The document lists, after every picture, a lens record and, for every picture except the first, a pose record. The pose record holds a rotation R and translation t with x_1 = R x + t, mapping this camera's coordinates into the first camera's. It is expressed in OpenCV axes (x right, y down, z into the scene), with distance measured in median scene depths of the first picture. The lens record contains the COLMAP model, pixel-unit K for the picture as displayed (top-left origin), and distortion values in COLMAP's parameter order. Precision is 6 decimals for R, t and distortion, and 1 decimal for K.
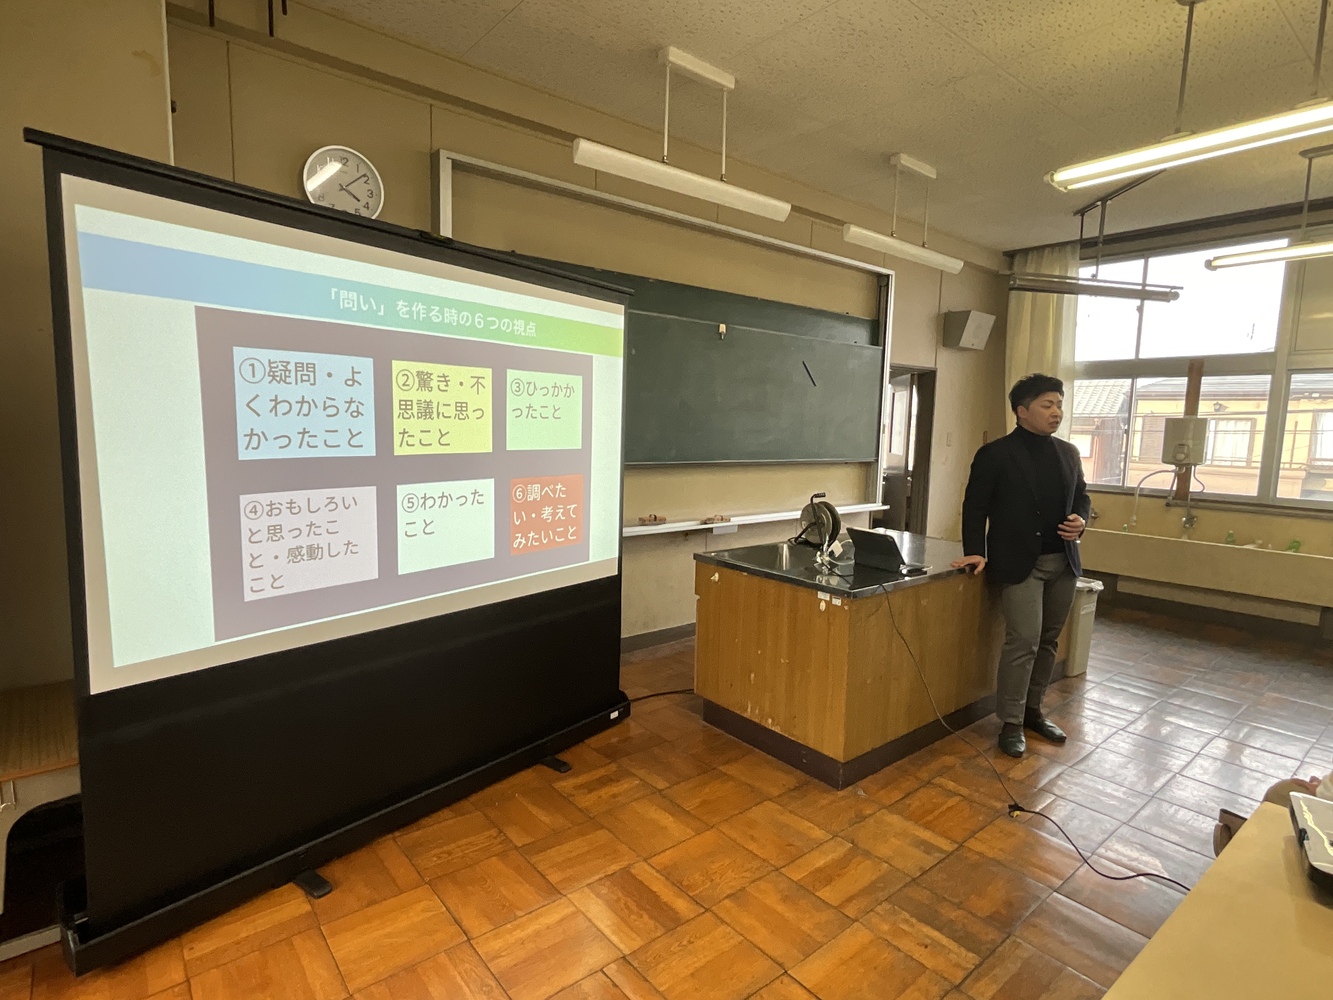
lens RADIAL K [[704.0, 0, 666.5], [0, 704.0, 500.0], [0, 0, 1]] dist [-0.034318, 0.023066]
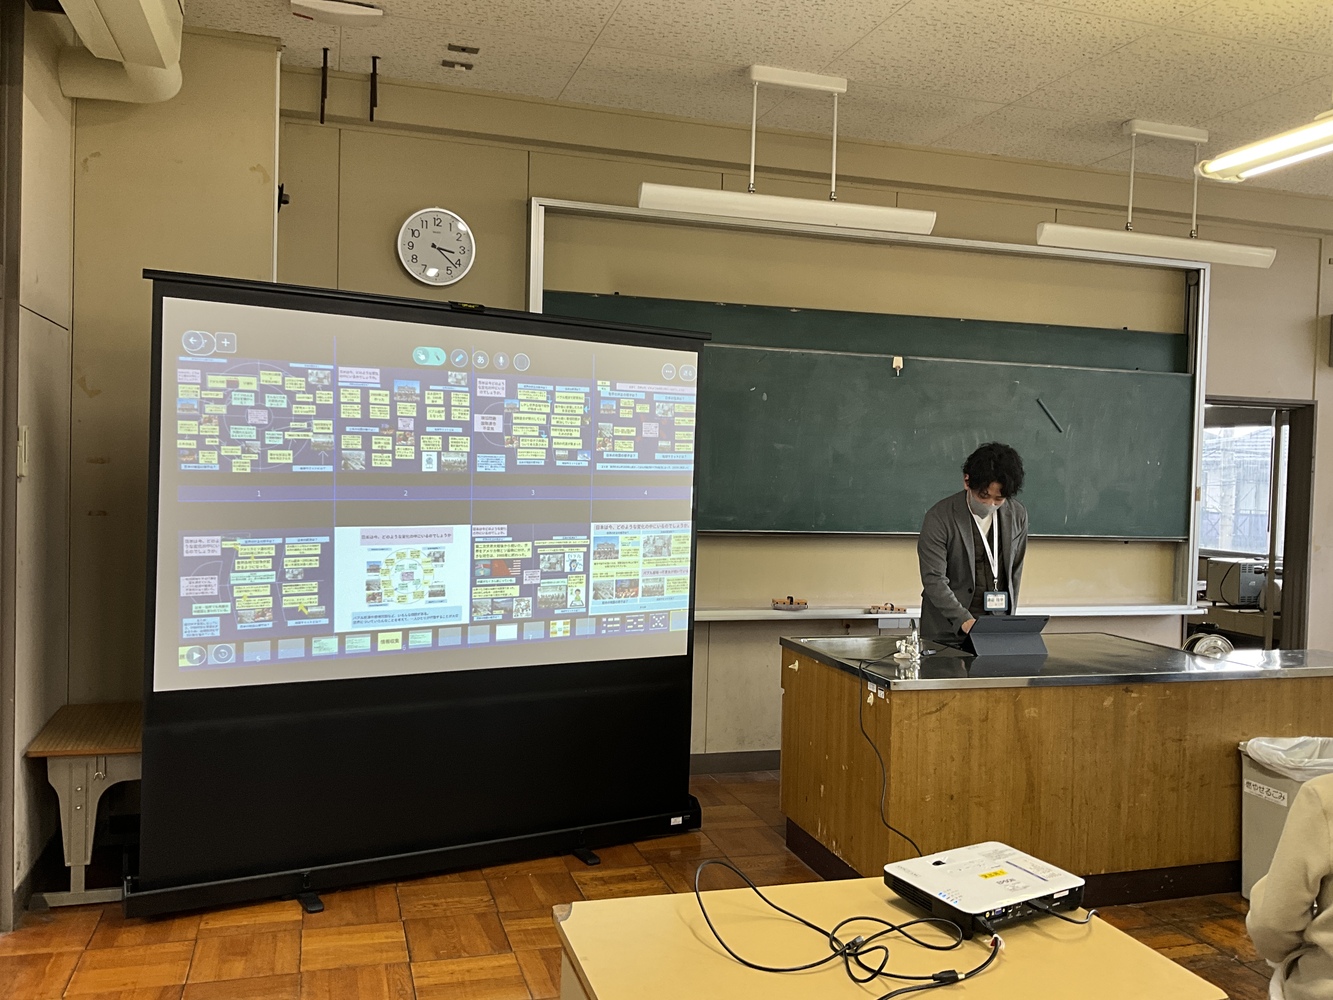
lens RADIAL K [[1094.4, 0, 666.5], [0, 1094.4, 500.0], [0, 0, 1]] dist [0.000370, -0.002356]
pose [[0.924930, 0.009344, -0.380022, 0.438041], [-0.045209, 0.995307, -0.085562, 0.032653], [0.377439, 0.096319, 0.921012, -0.286079]]
